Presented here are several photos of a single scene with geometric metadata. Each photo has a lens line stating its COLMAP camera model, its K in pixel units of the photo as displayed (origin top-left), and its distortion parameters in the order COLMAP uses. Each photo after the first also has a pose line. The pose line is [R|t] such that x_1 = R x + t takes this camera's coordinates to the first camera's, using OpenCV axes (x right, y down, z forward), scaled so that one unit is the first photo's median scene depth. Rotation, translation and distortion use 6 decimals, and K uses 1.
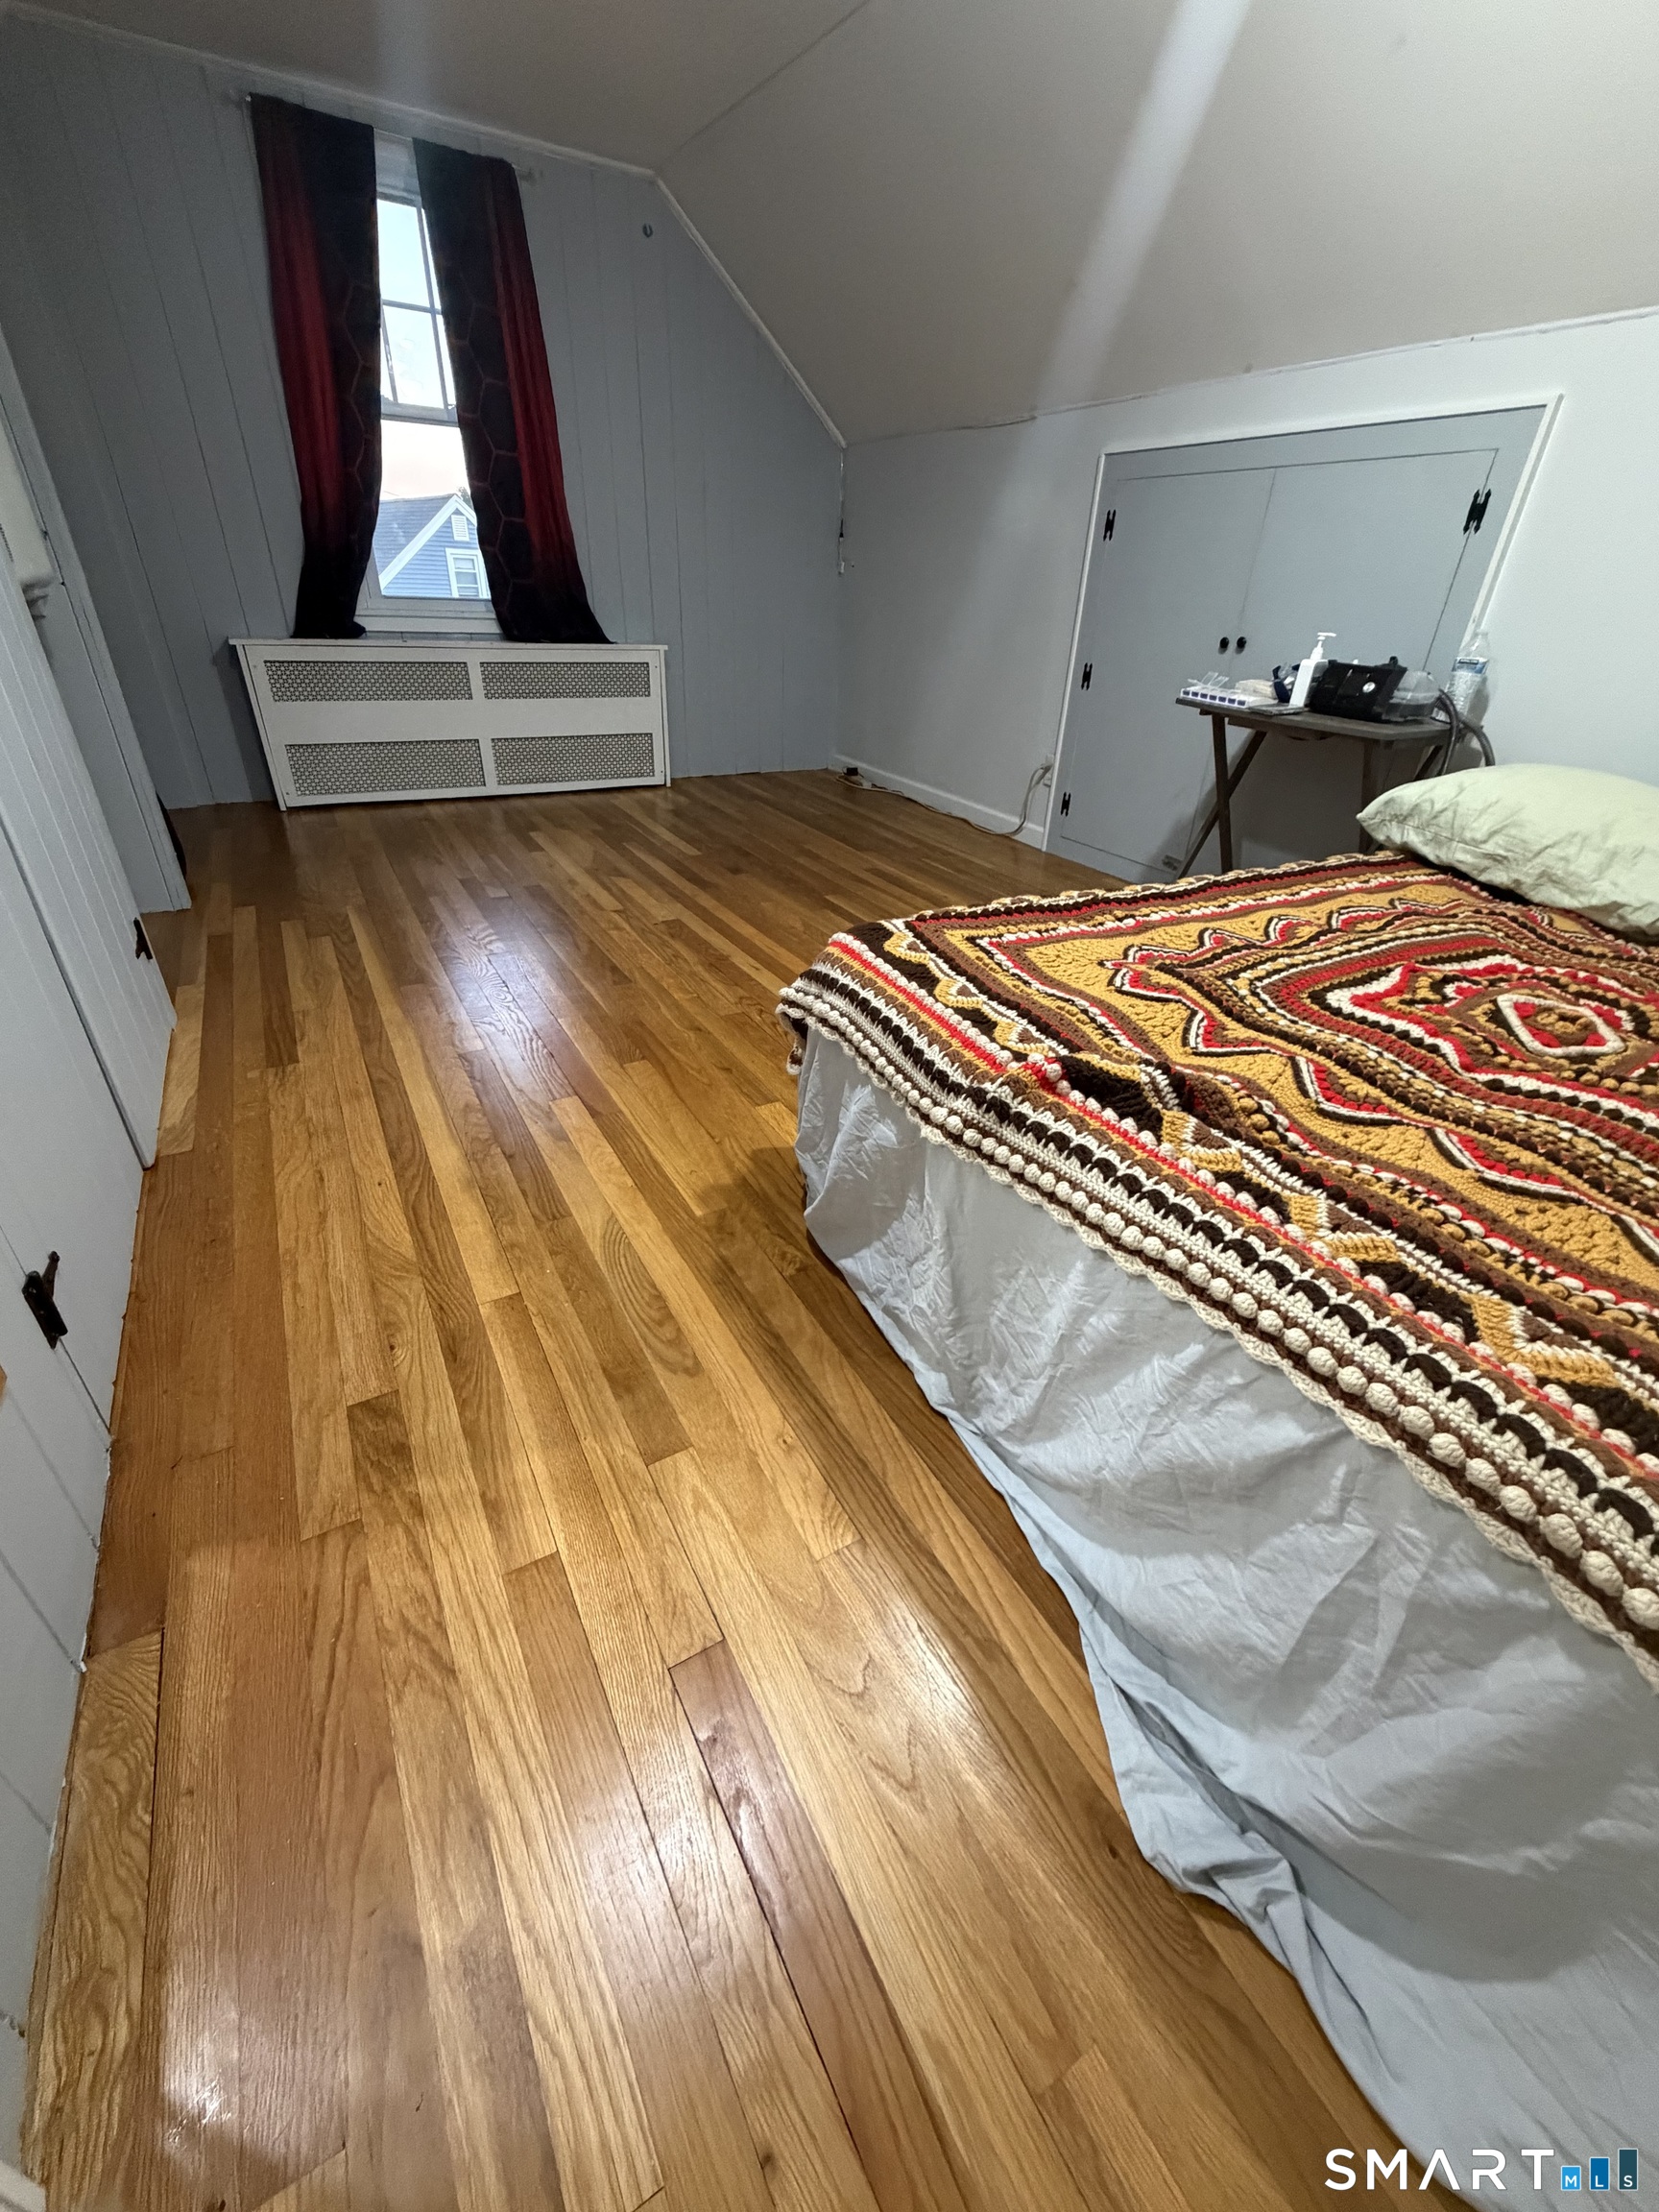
lens RADIAL K [[888.7, 0, 829.5], [0, 888.7, 1106.0], [0, 0, 1]] dist [0.002086, 0.000115]
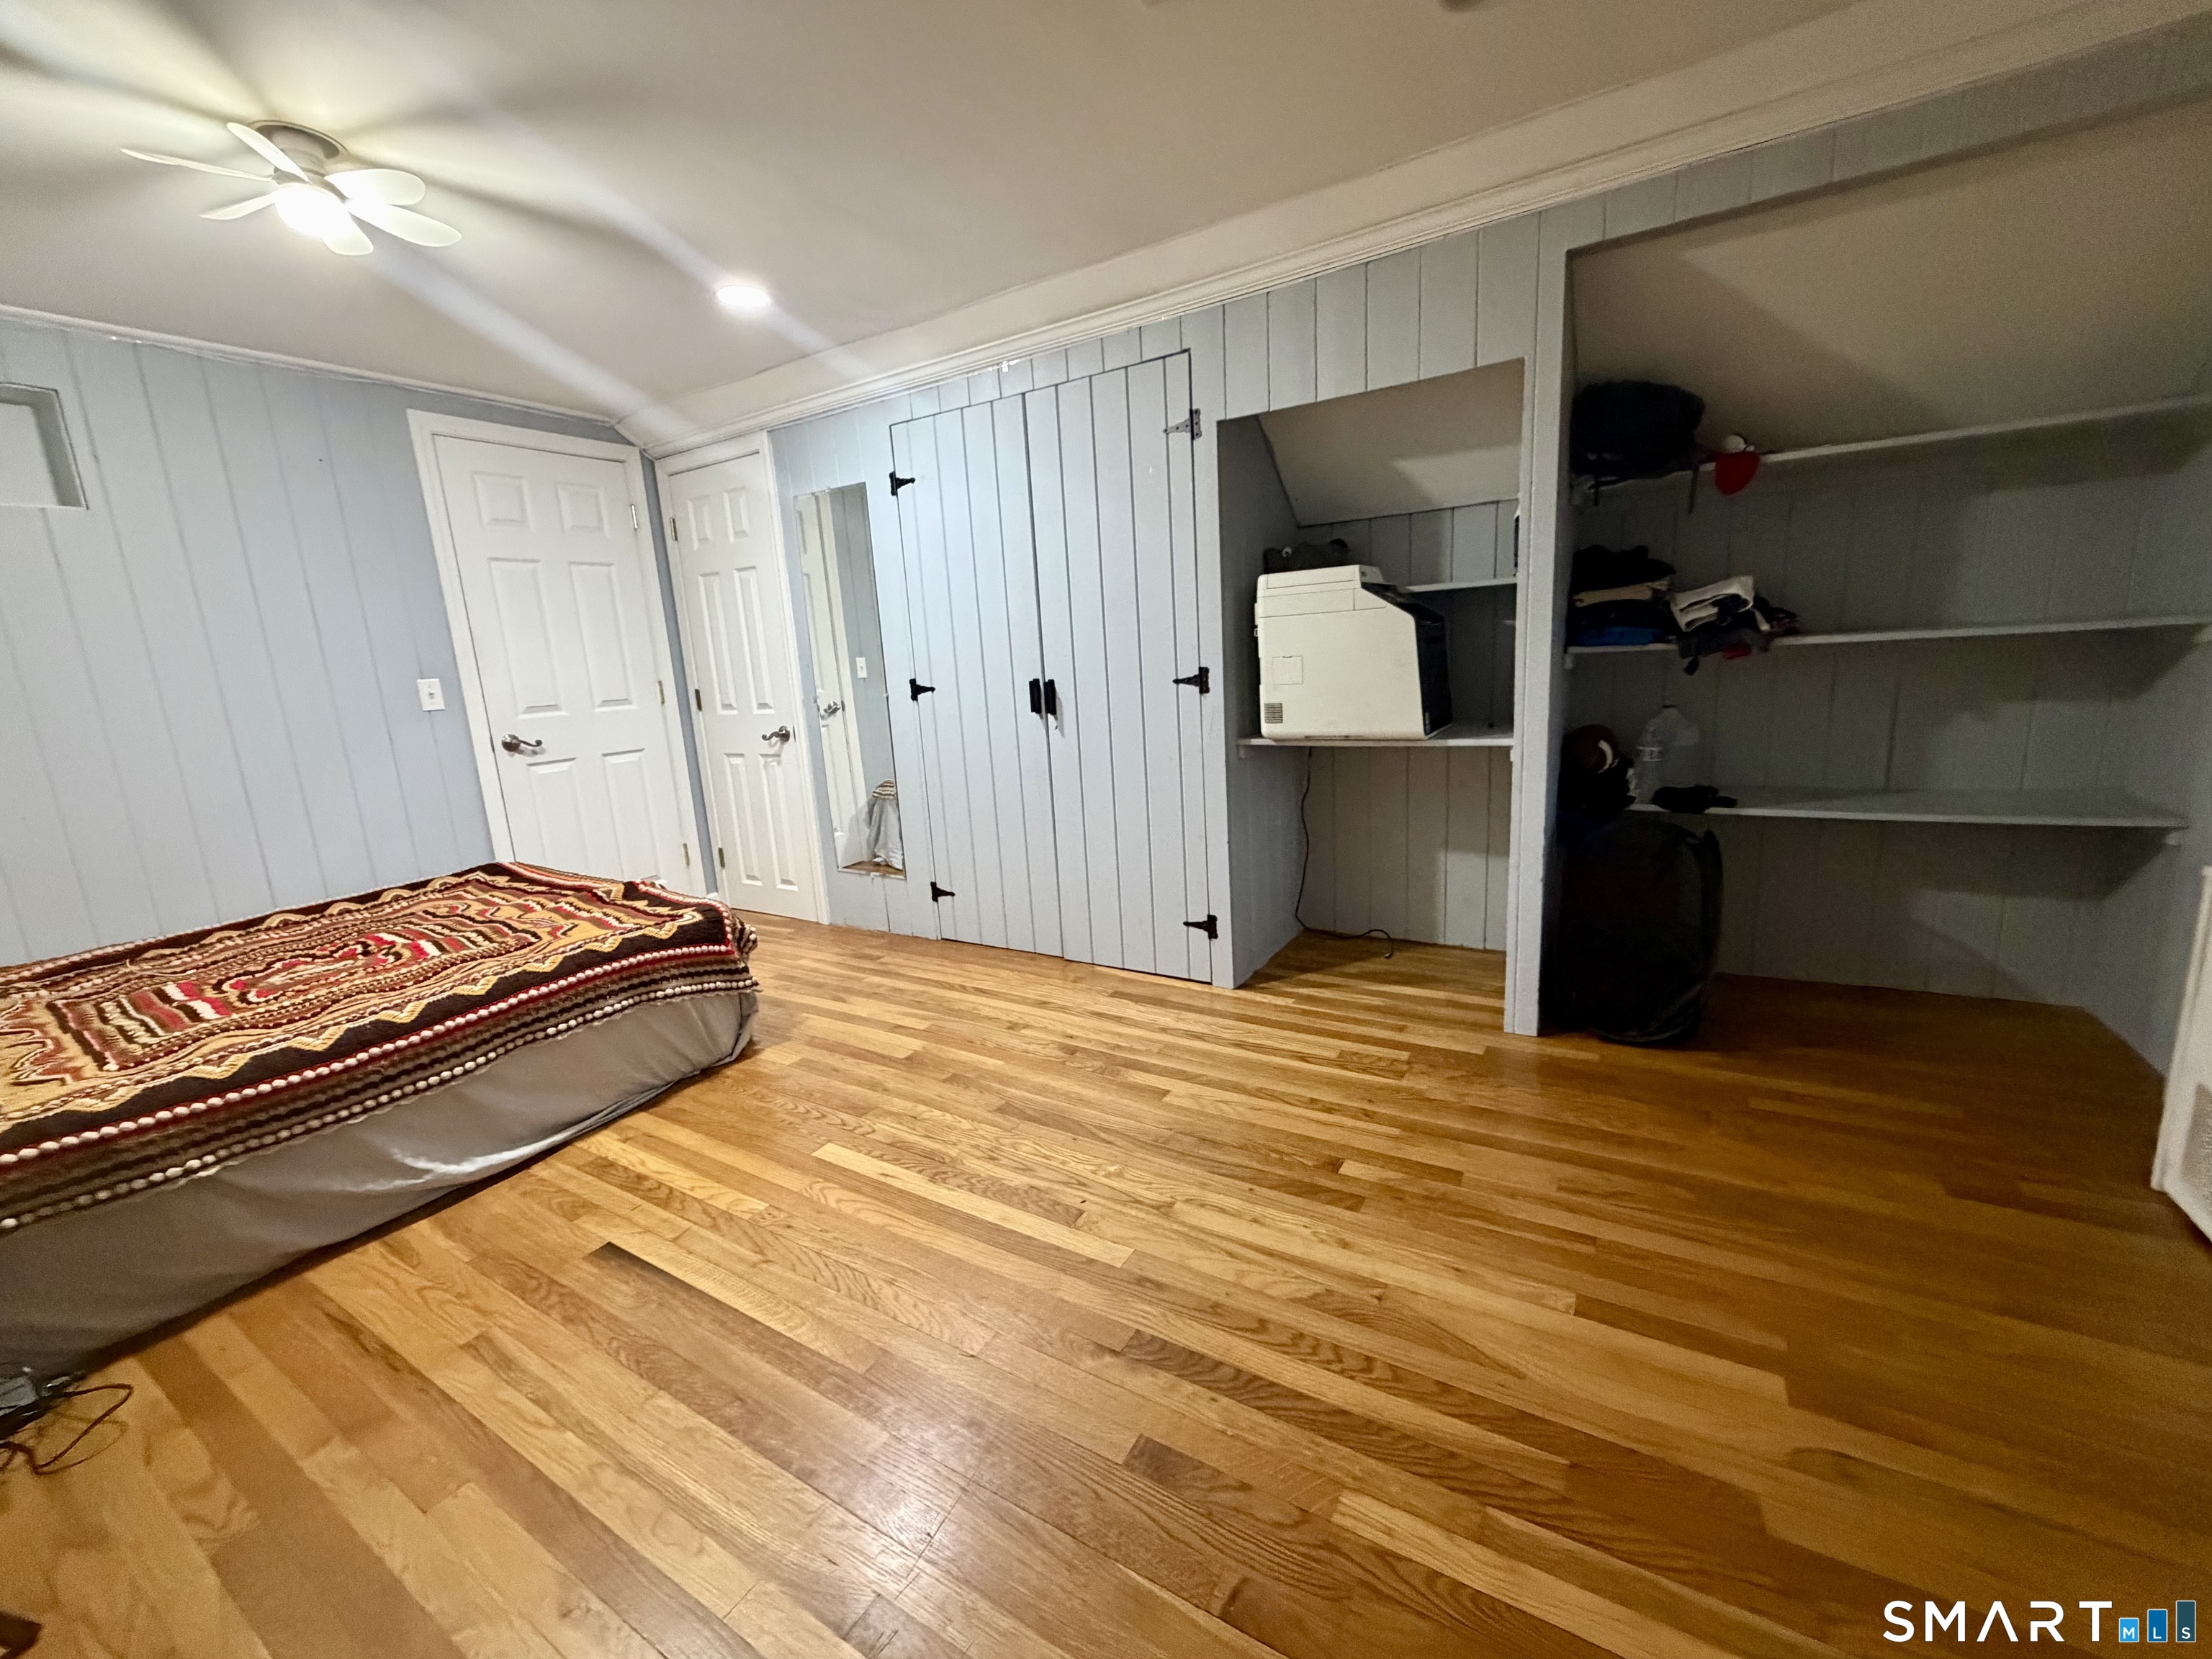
lens RADIAL K [[888.7, 0, 1106.0], [0, 888.7, 829.5], [0, 0, 1]] dist [0.002086, 0.000115]
pose [[-0.878691, 0.105020, -0.465697, 0.081798], [-0.218410, 0.778987, 0.587772, -0.846810], [0.424499, 0.618183, -0.661551, 1.293663]]
